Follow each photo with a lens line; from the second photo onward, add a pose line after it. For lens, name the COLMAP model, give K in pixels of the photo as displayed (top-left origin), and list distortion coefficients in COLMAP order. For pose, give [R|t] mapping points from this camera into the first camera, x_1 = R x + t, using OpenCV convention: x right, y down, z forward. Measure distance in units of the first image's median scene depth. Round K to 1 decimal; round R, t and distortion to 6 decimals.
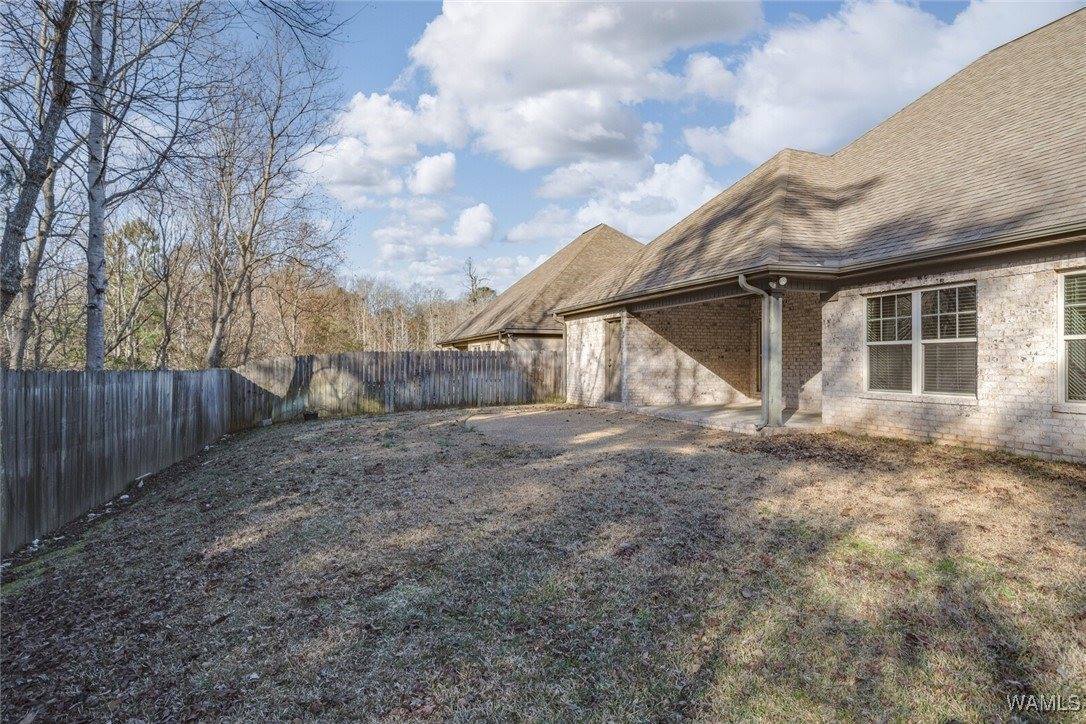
lens RADIAL K [[580.3, 0, 543.0], [0, 580.3, 362.0], [0, 0, 1]] dist [0.002913, -0.000028]
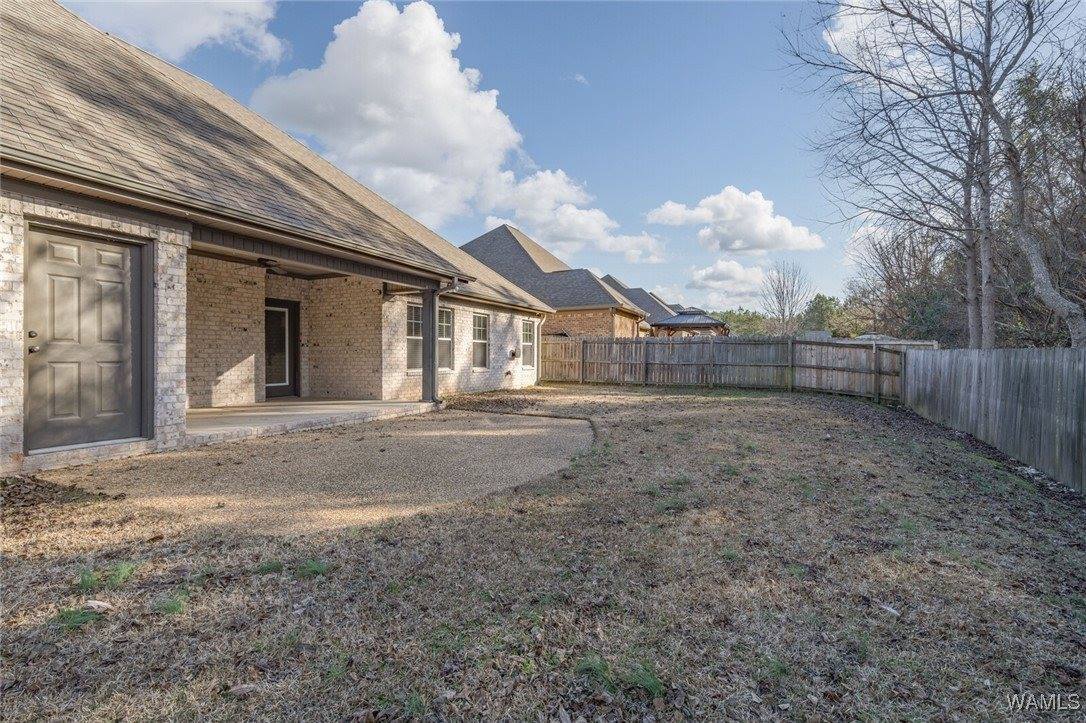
lens RADIAL K [[496.1, 0, 543.0], [0, 496.1, 361.5], [0, 0, 1]] dist [-0.000443, -0.000012]
pose [[-0.722848, -0.000564, 0.691007, -0.495147], [0.004961, 0.999970, 0.006006, 0.021380], [-0.690990, 0.007770, -0.722823, 1.545184]]
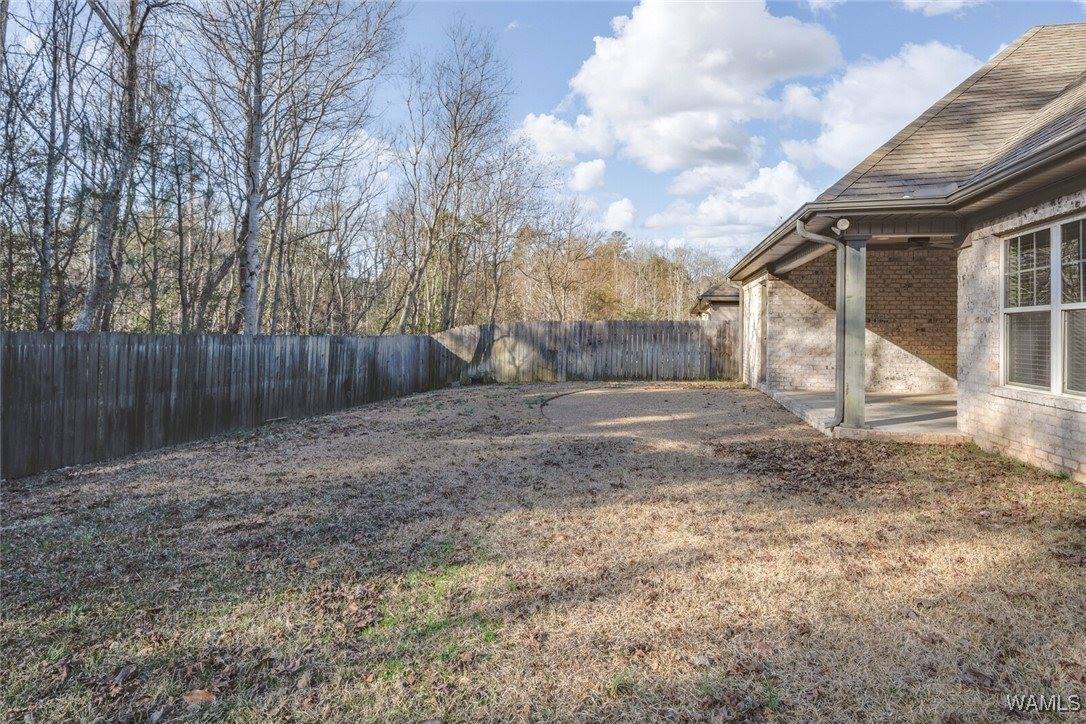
lens RADIAL K [[602.1, 0, 544.4], [0, 602.1, 323.7], [0, 0, 1]] dist [-0.004775, -0.001030]
pose [[0.859129, 0.006260, -0.511721, 0.431789], [-0.013653, 0.999850, -0.010691, -0.003072], [0.511577, 0.016172, 0.859085, 0.160325]]
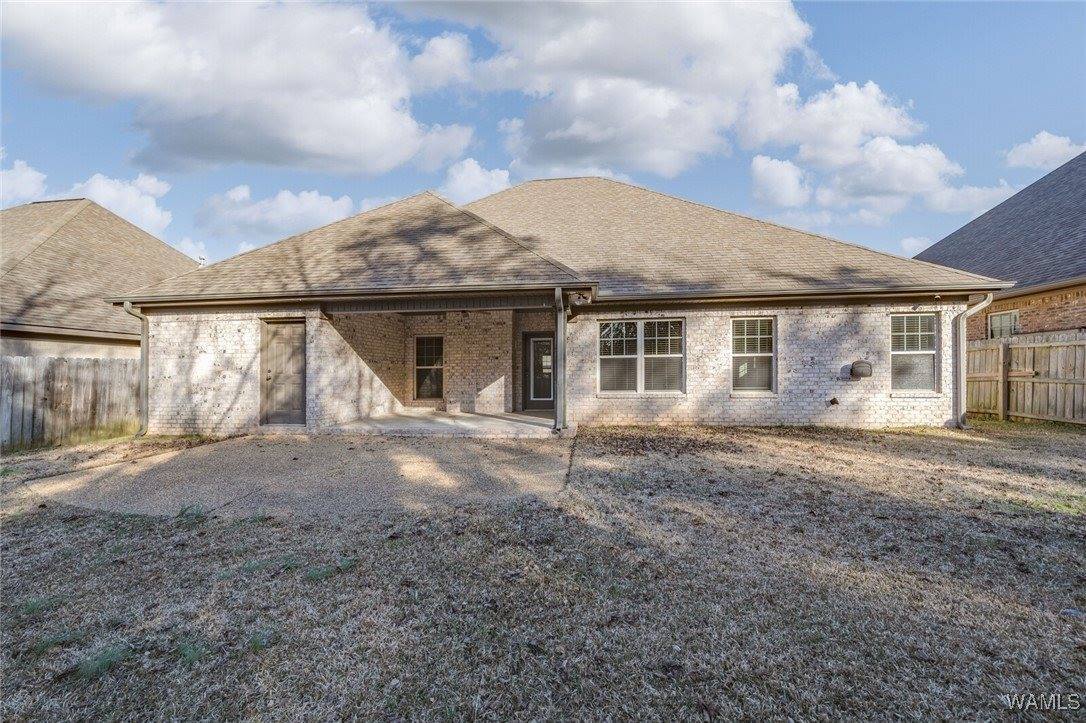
lens RADIAL K [[410.7, 0, 543.0], [0, 410.7, 361.5], [0, 0, 1]] dist [-0.006873, 0.000126]
pose [[0.456796, 0.024012, 0.889247, -0.317680], [0.009564, 0.999445, -0.031901, 0.007648], [-0.889520, 0.023077, 0.456313, 0.643194]]
